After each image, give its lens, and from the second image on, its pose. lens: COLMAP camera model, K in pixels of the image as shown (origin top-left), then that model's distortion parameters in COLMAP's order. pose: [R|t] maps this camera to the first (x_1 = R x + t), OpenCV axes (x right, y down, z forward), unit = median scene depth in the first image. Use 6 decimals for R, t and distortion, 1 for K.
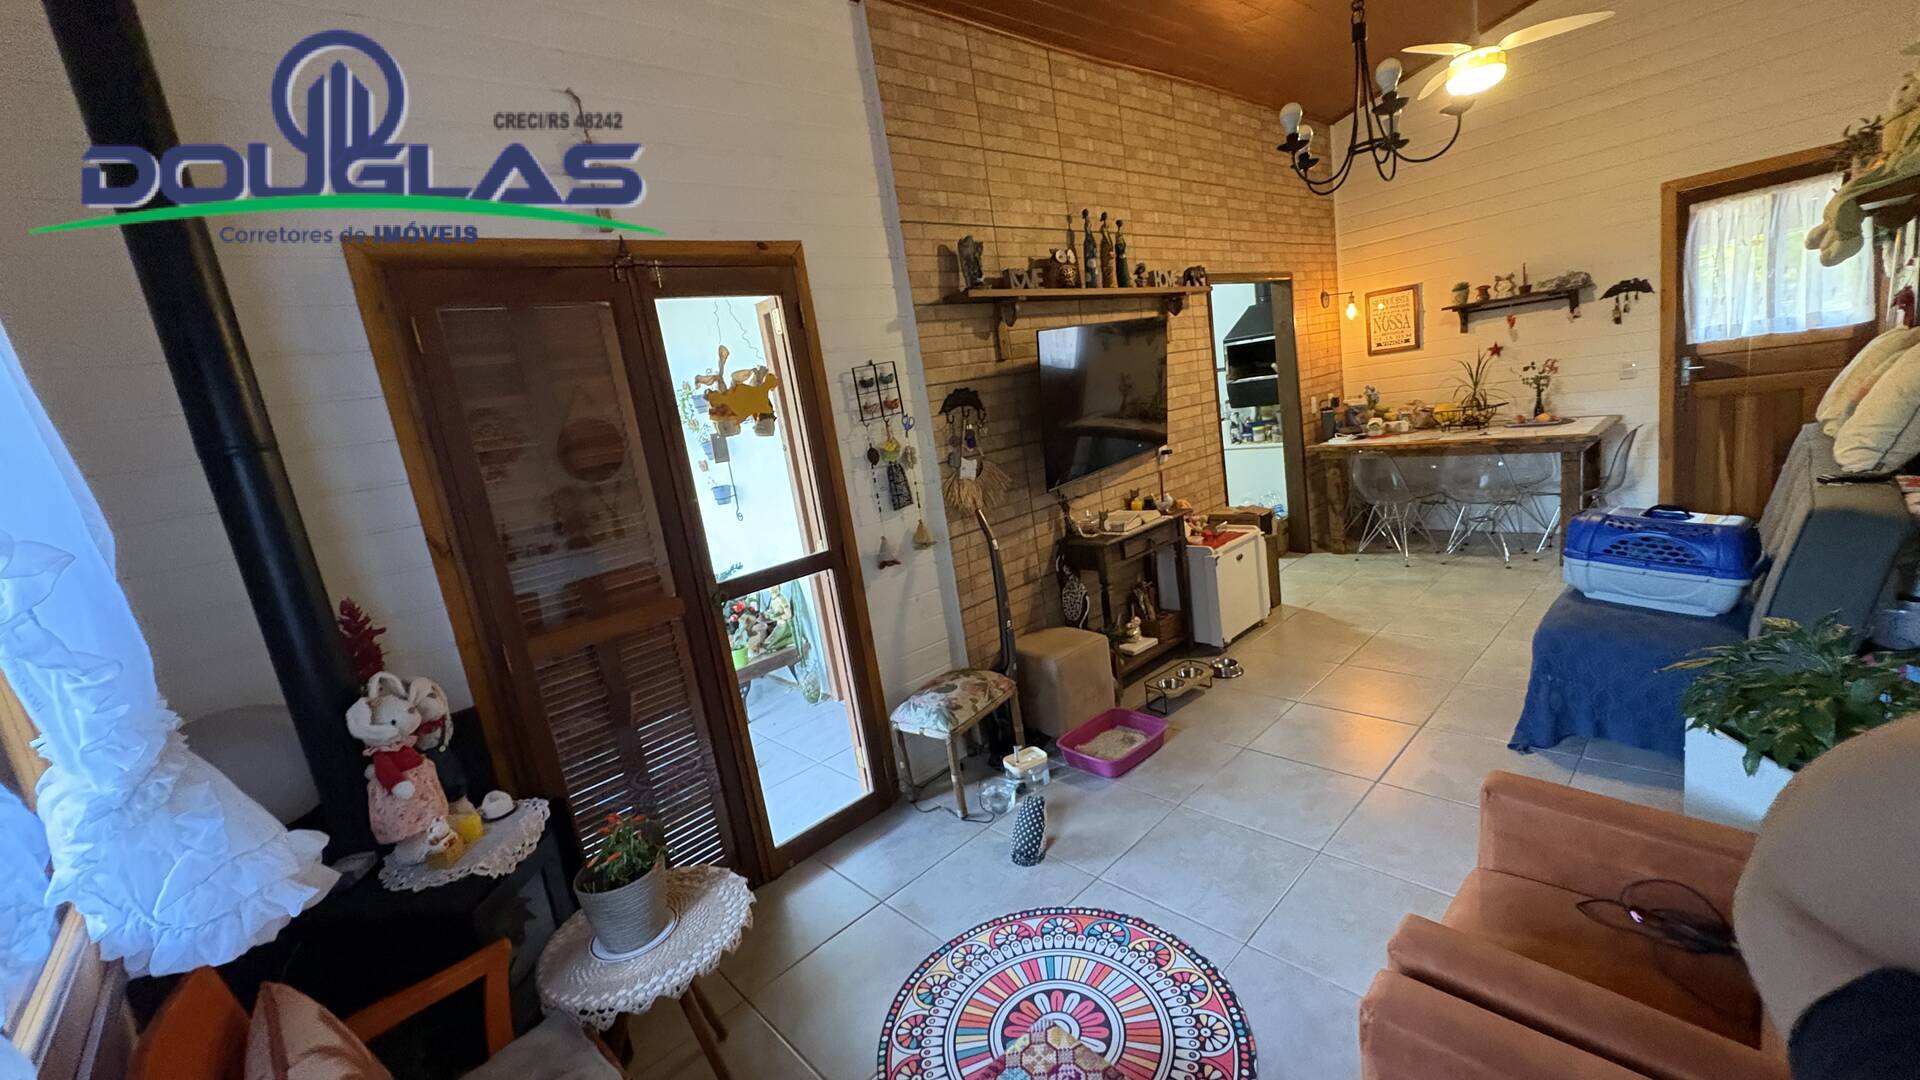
lens RADIAL K [[753.1, 0, 955.7], [0, 753.1, 561.1], [0, 0, 1]] dist [0.006357, 0.000053]
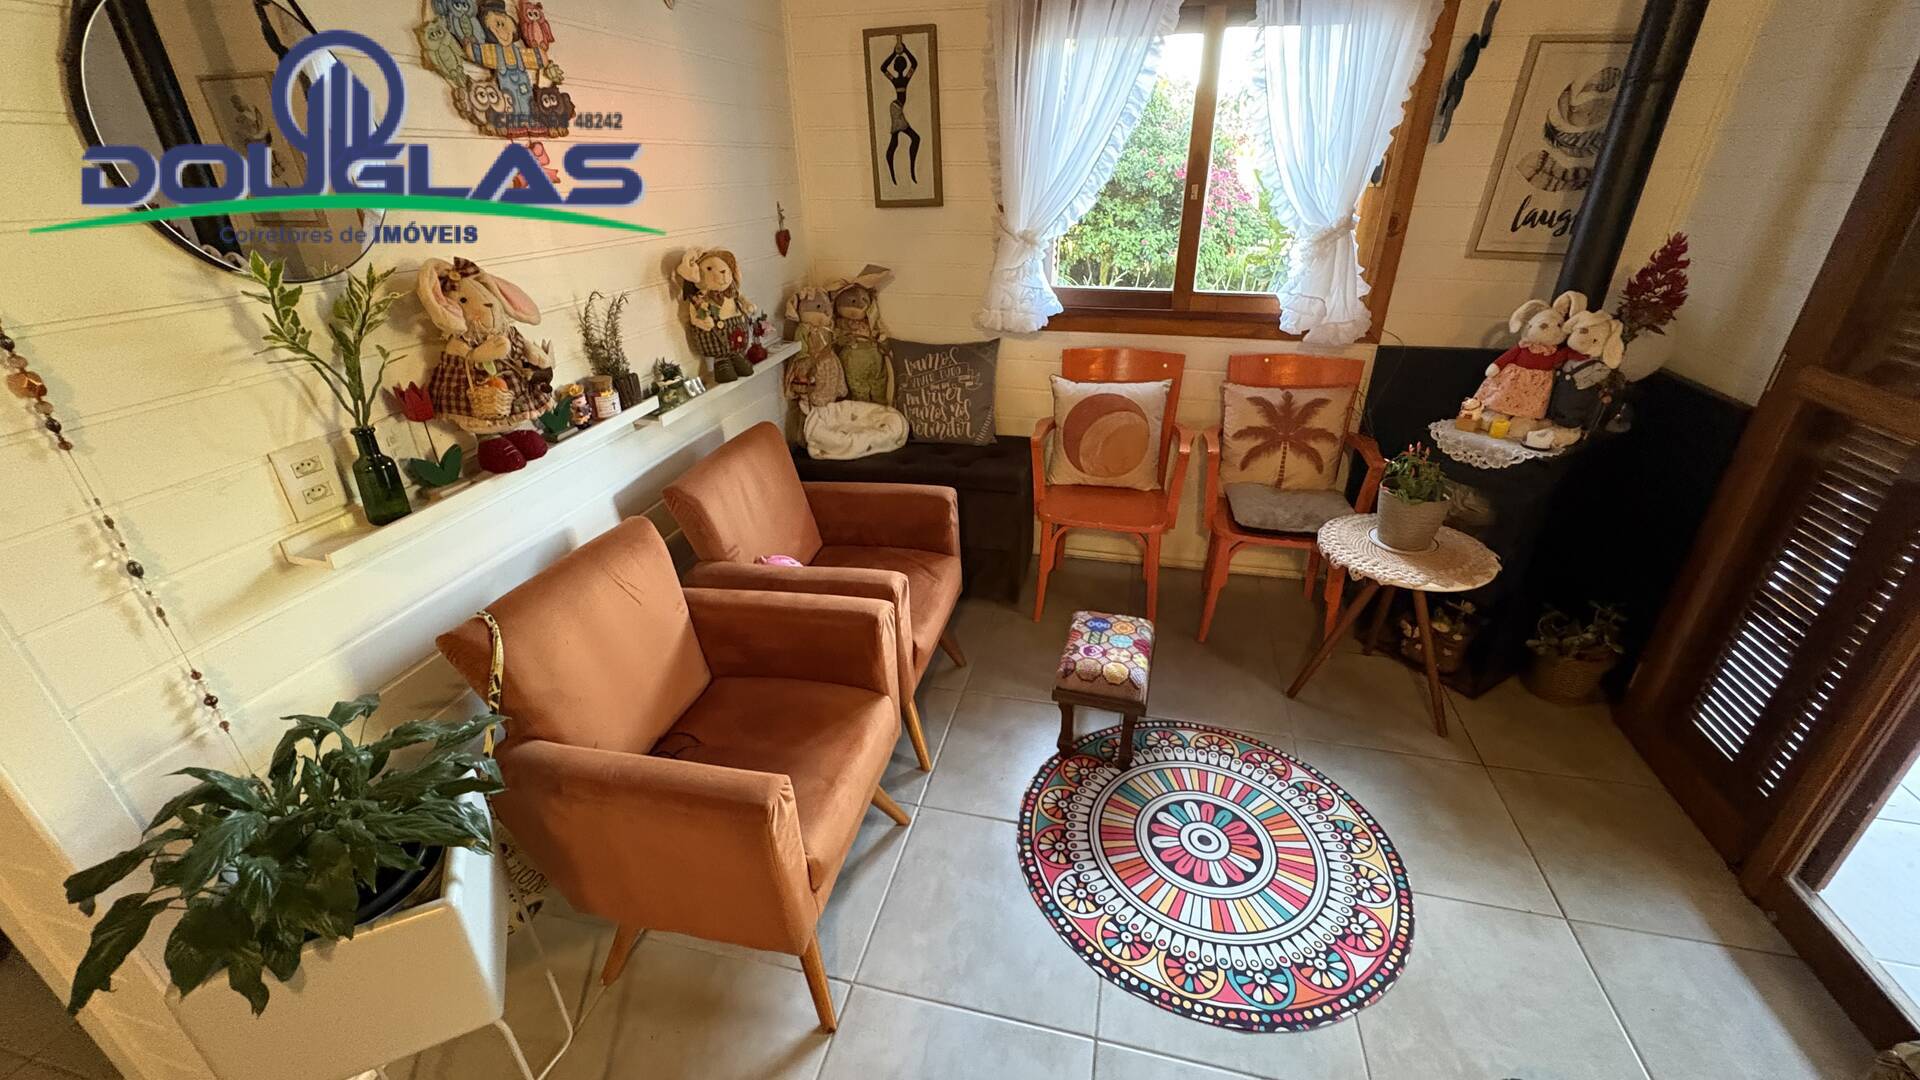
lens RADIAL K [[772.1, 0, 978.5], [0, 772.1, 542.8], [0, 0, 1]] dist [-0.002793, -0.000098]
pose [[-0.810554, 0.389886, -0.437025, 0.624816], [0.003098, 0.749049, 0.662508, -0.324060], [0.585656, 0.535644, -0.608352, 1.158154]]
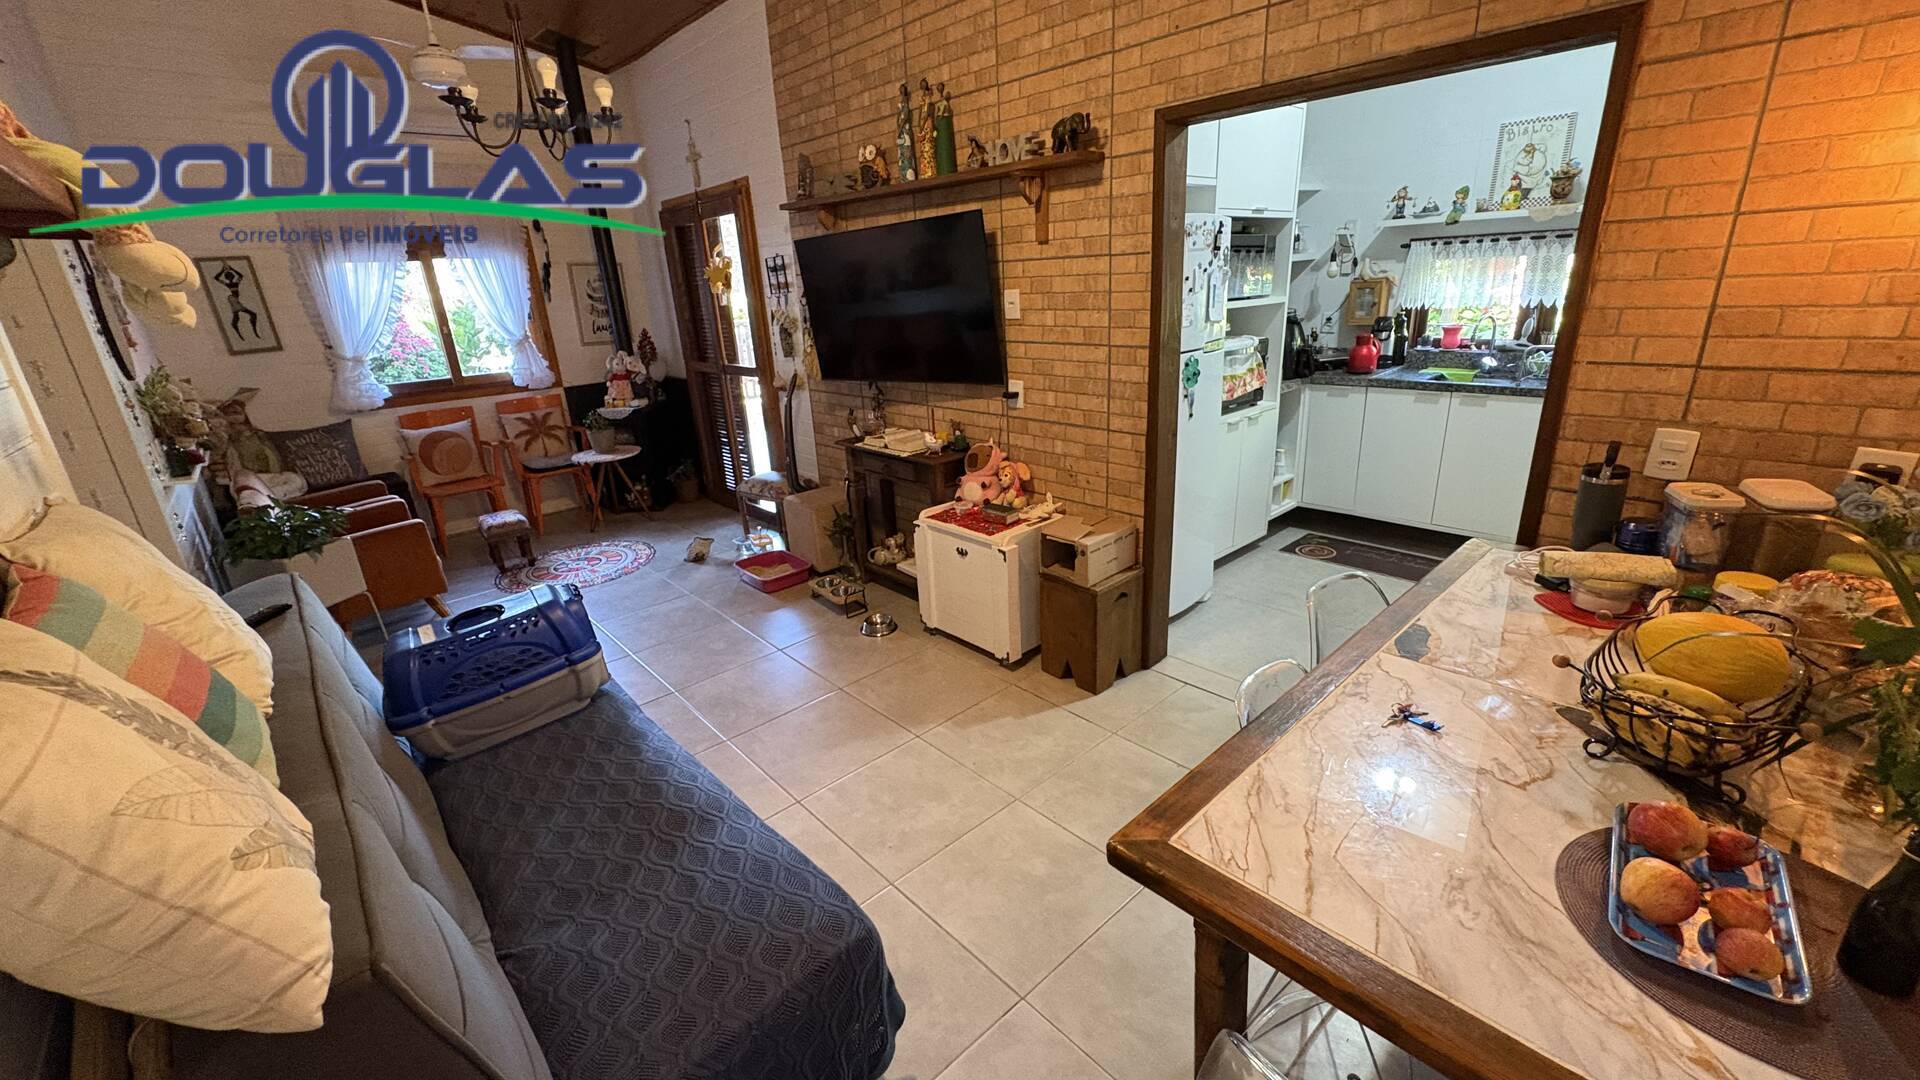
lens RADIAL K [[753.1, 0, 955.7], [0, 753.1, 561.1], [0, 0, 1]] dist [0.006357, 0.000053]
pose [[-0.011726, 0.490179, -0.871543, 2.186323], [-0.157555, 0.859809, 0.485700, -0.769279], [0.987441, 0.143011, 0.067148, 1.957478]]
